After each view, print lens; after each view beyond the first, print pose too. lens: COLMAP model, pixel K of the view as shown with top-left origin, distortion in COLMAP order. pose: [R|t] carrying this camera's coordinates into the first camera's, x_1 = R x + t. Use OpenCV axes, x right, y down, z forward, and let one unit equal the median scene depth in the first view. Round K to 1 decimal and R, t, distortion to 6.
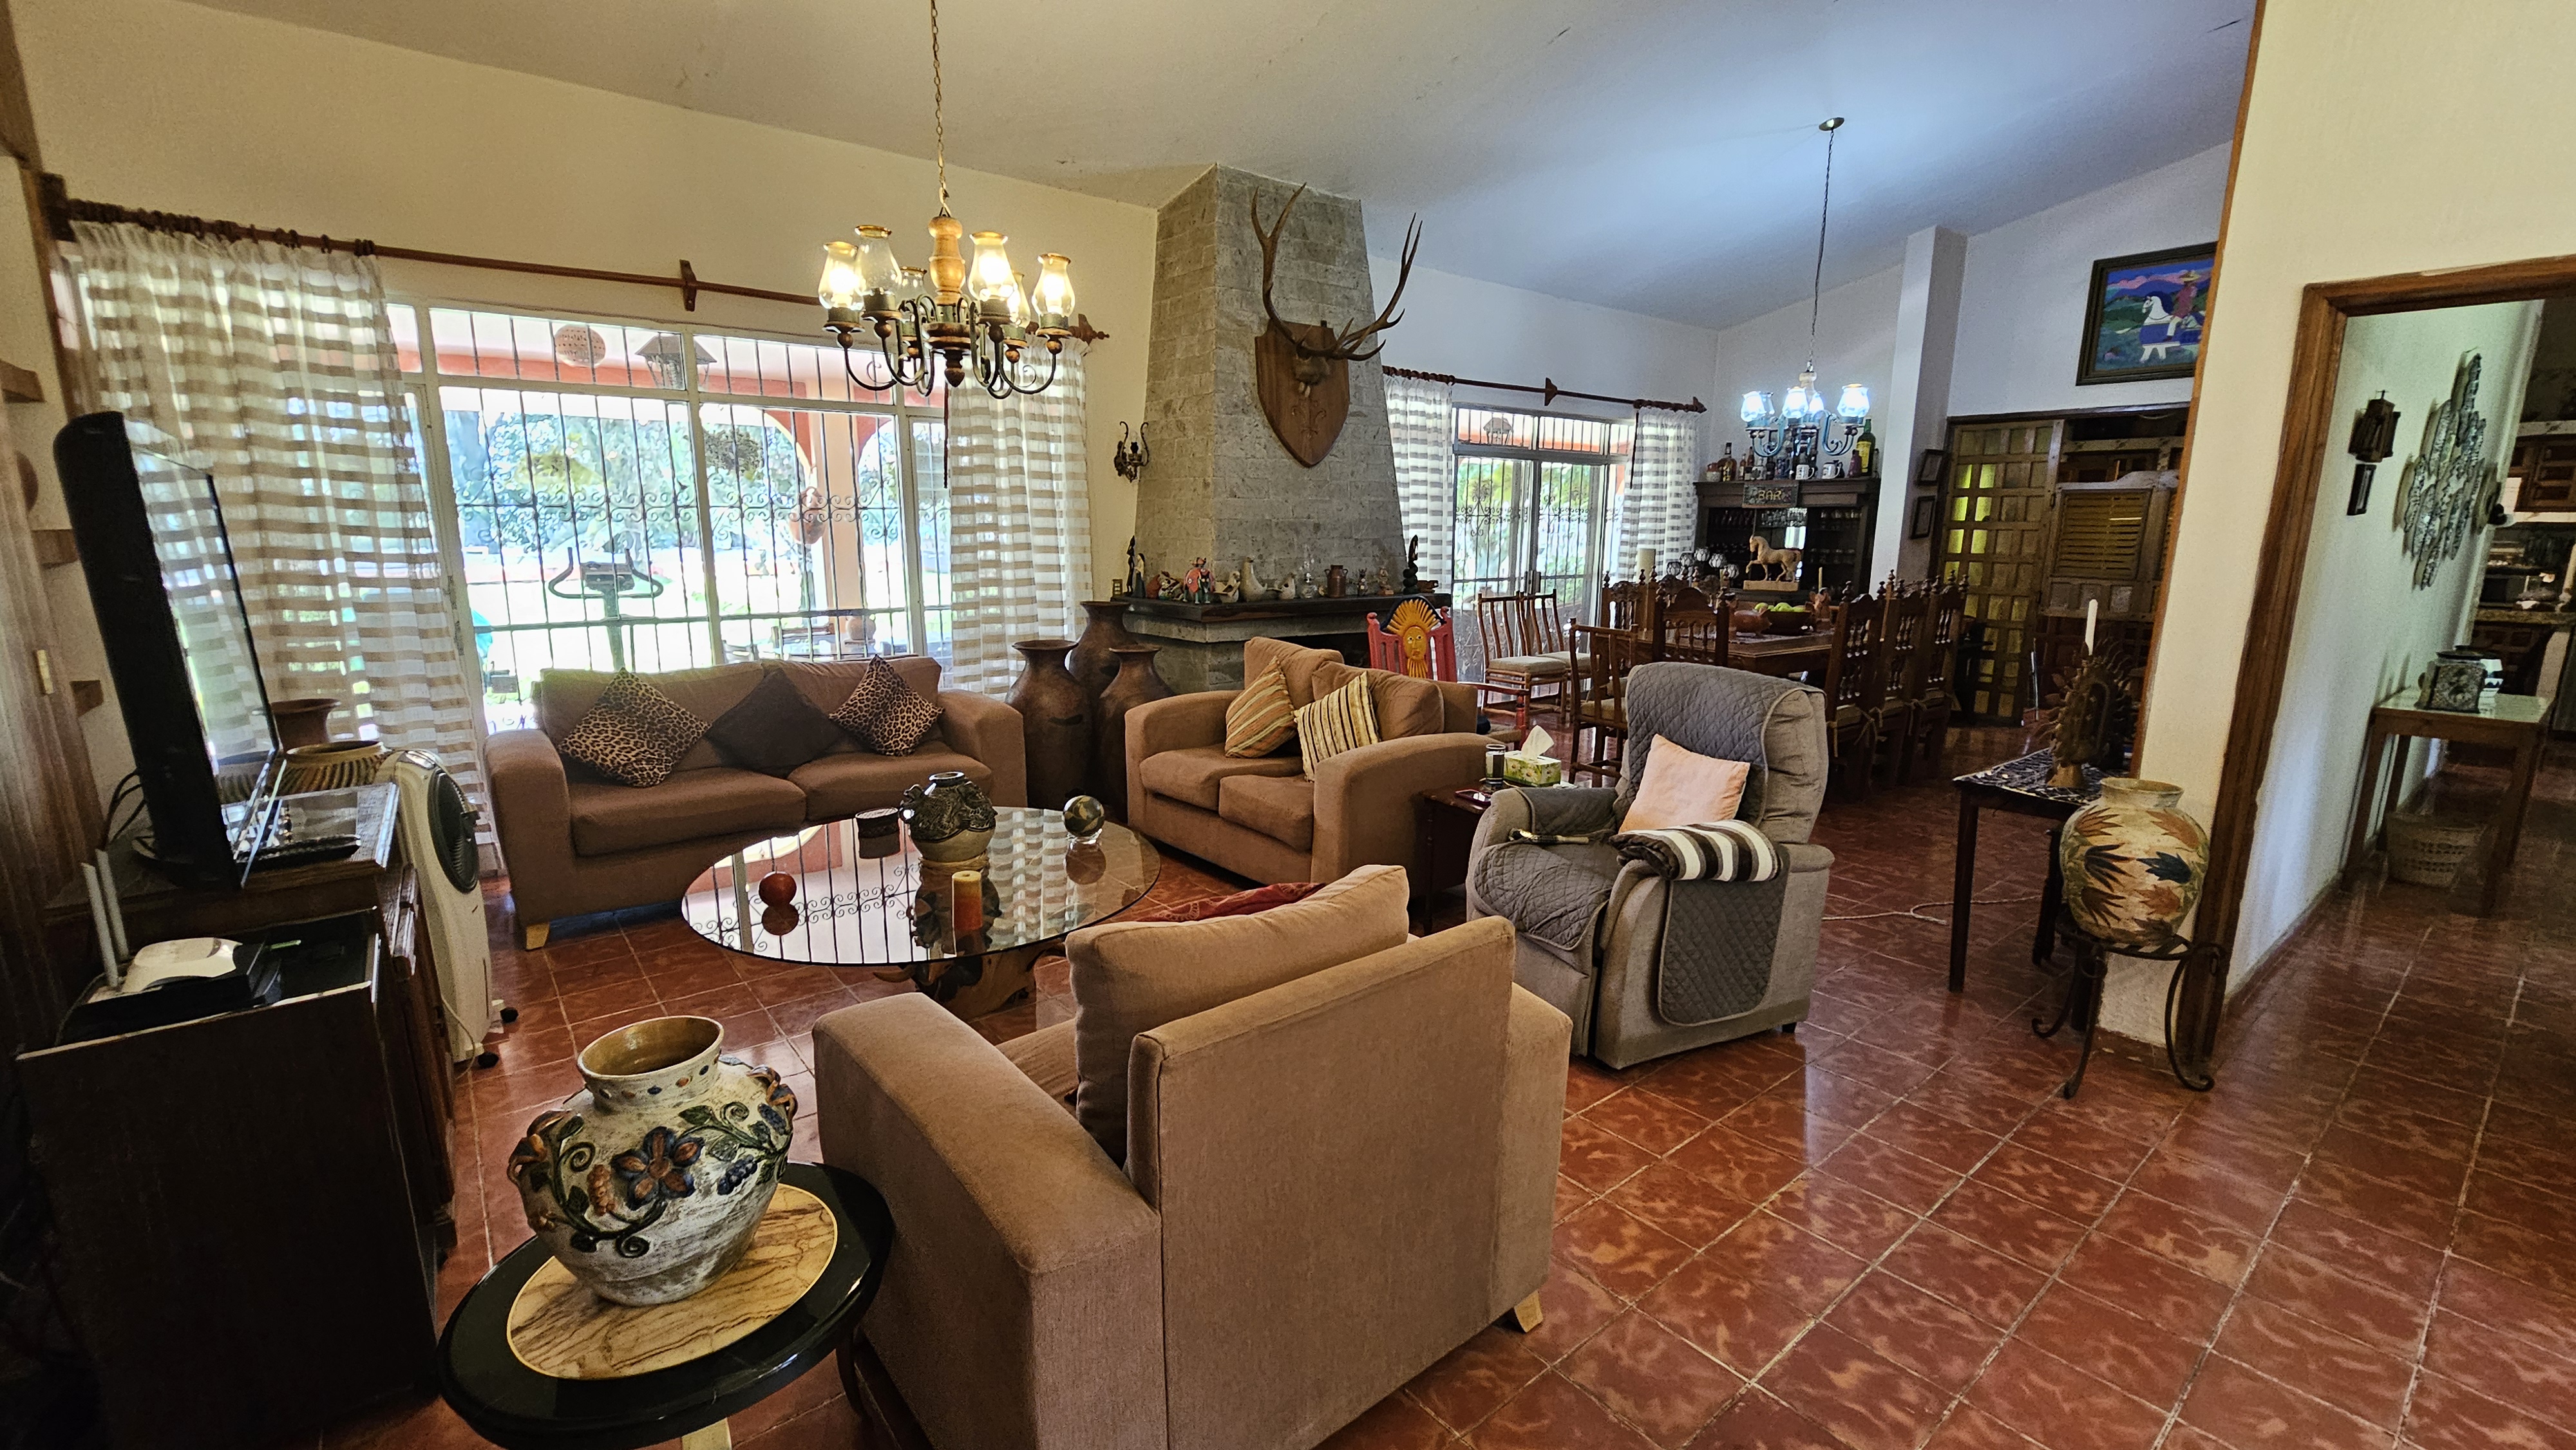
lens RADIAL K [[1050.2, 0, 1299.5], [0, 1050.2, 733.0], [0, 0, 1]] dist [-0.008979, 0.001619]
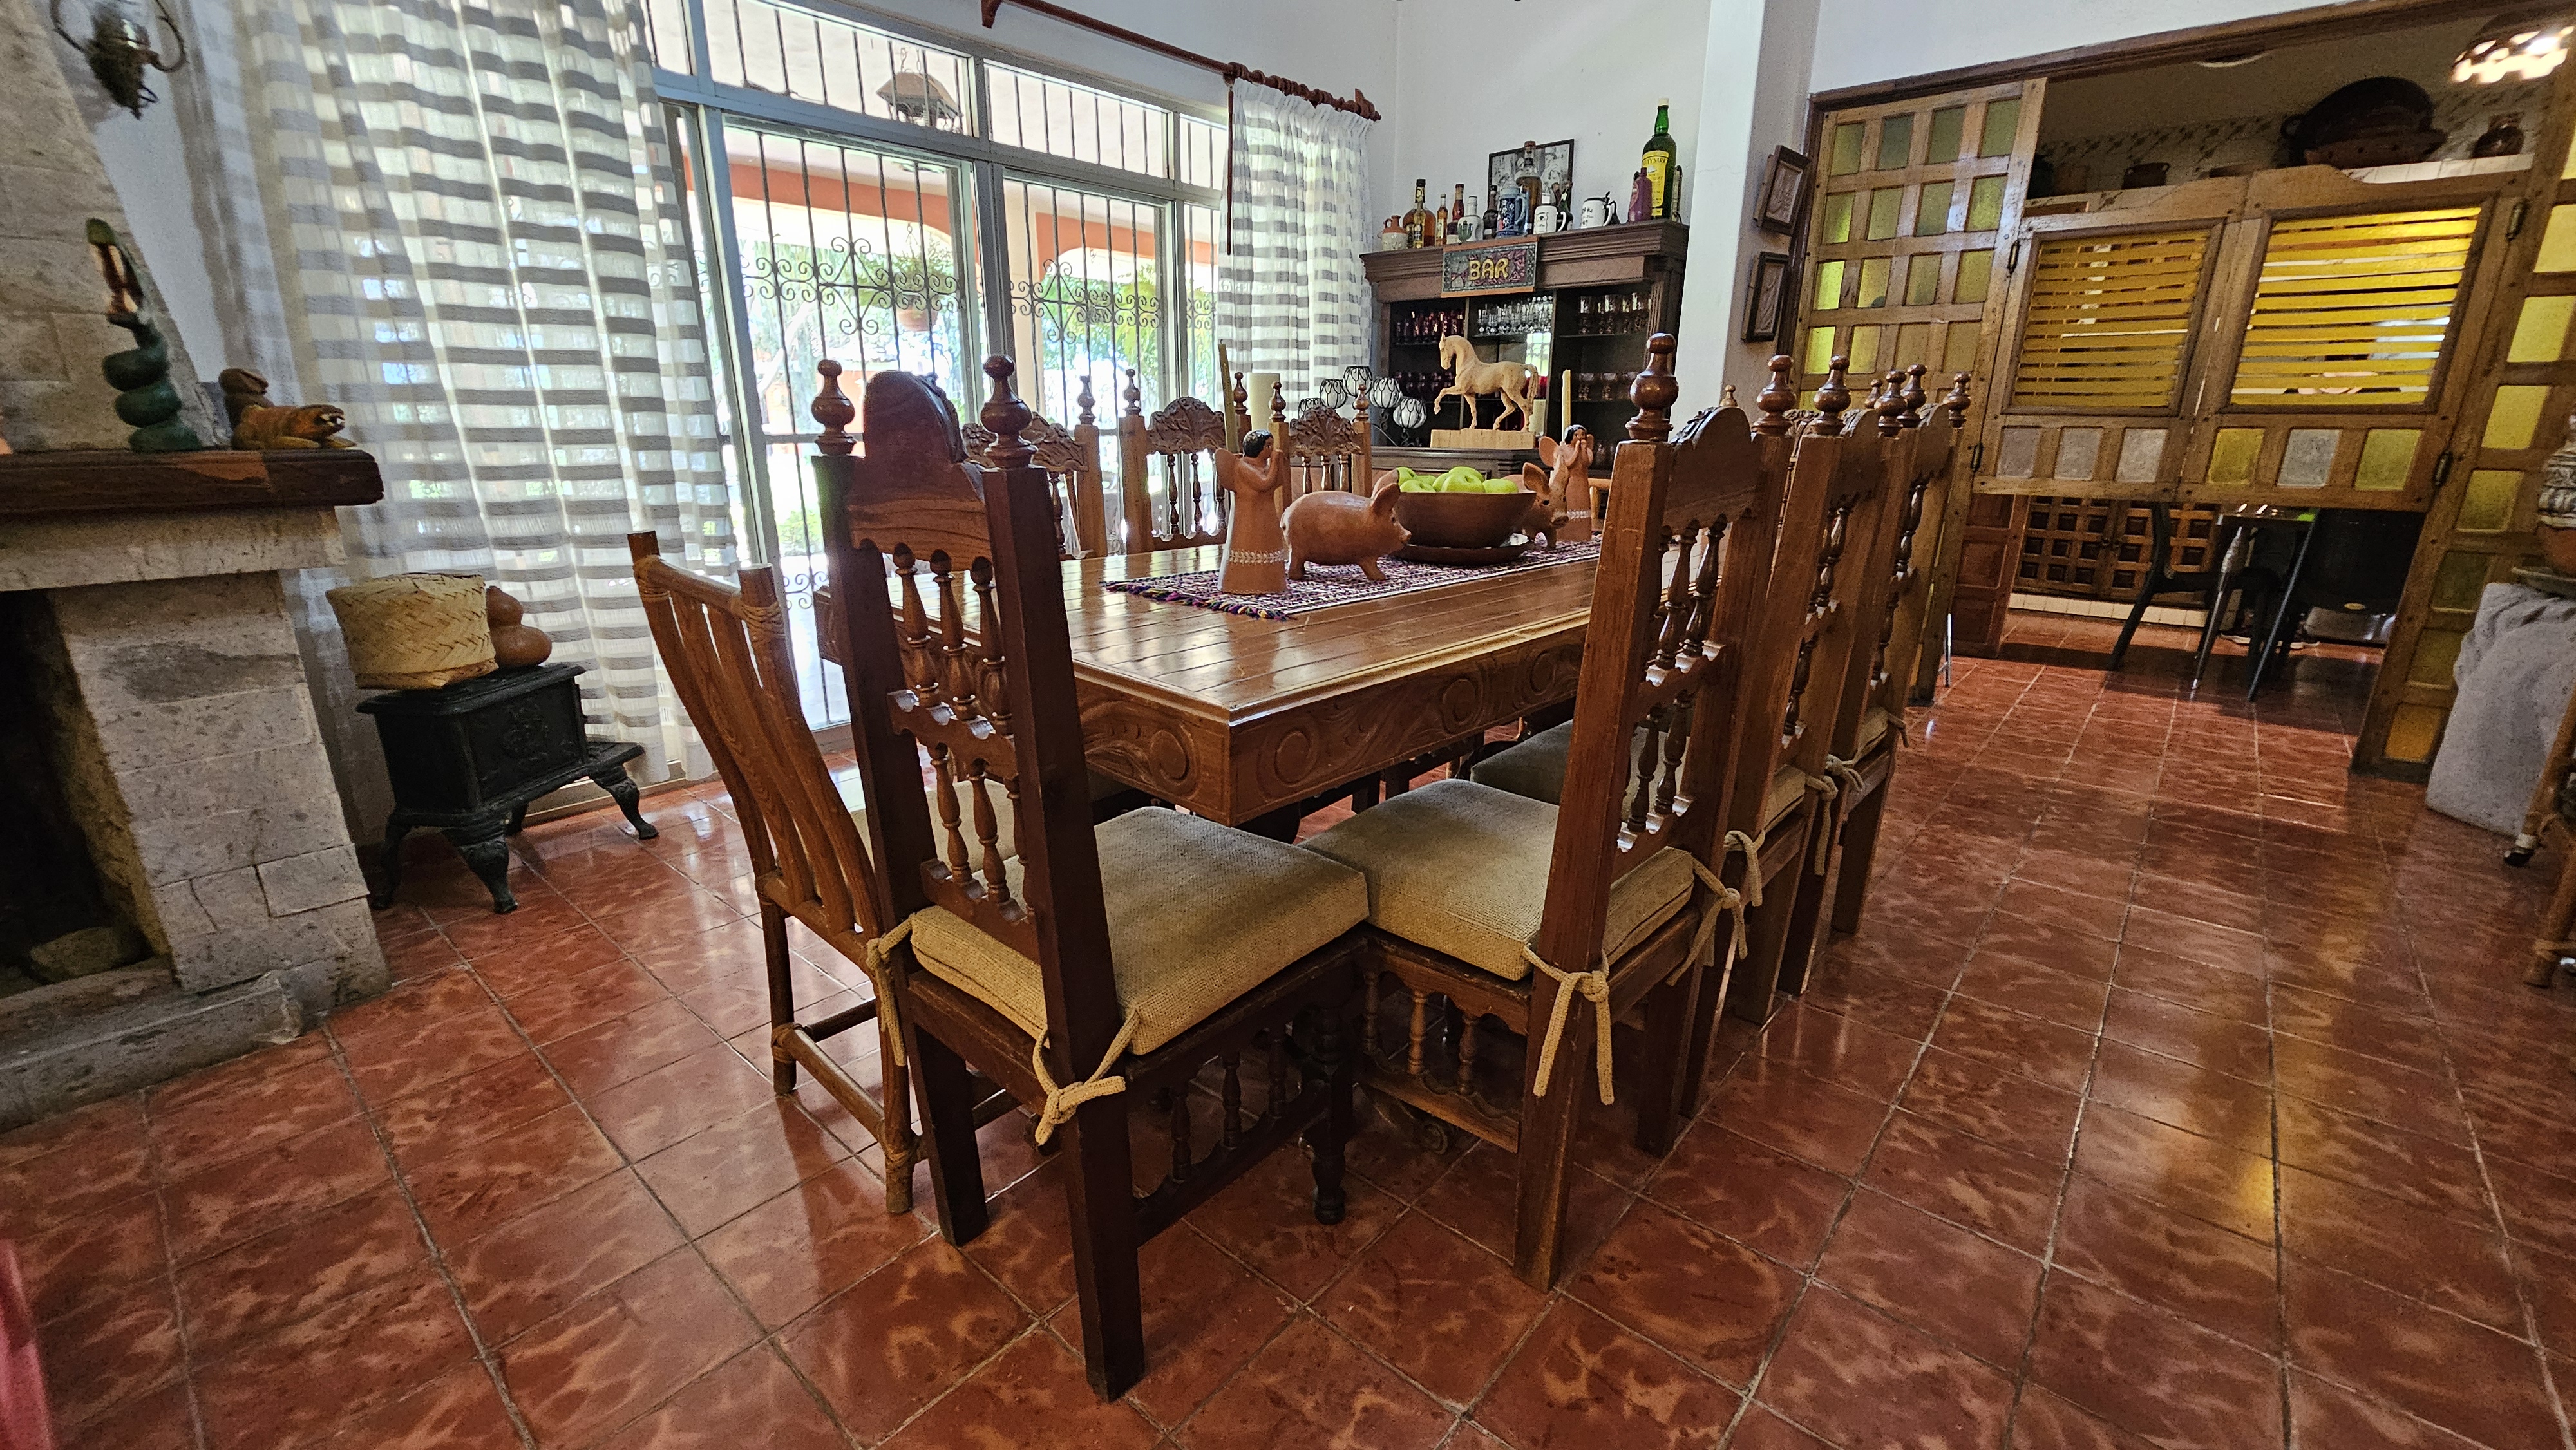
lens RADIAL K [[1050.2, 0, 1279.4], [0, 1050.2, 728.7], [0, 0, 1]] dist [-0.008979, 0.001619]
pose [[0.985310, -0.054435, 0.161865, 0.254725], [0.038184, 0.994065, 0.101871, -0.056649], [-0.166450, -0.094193, 0.981541, 0.492424]]
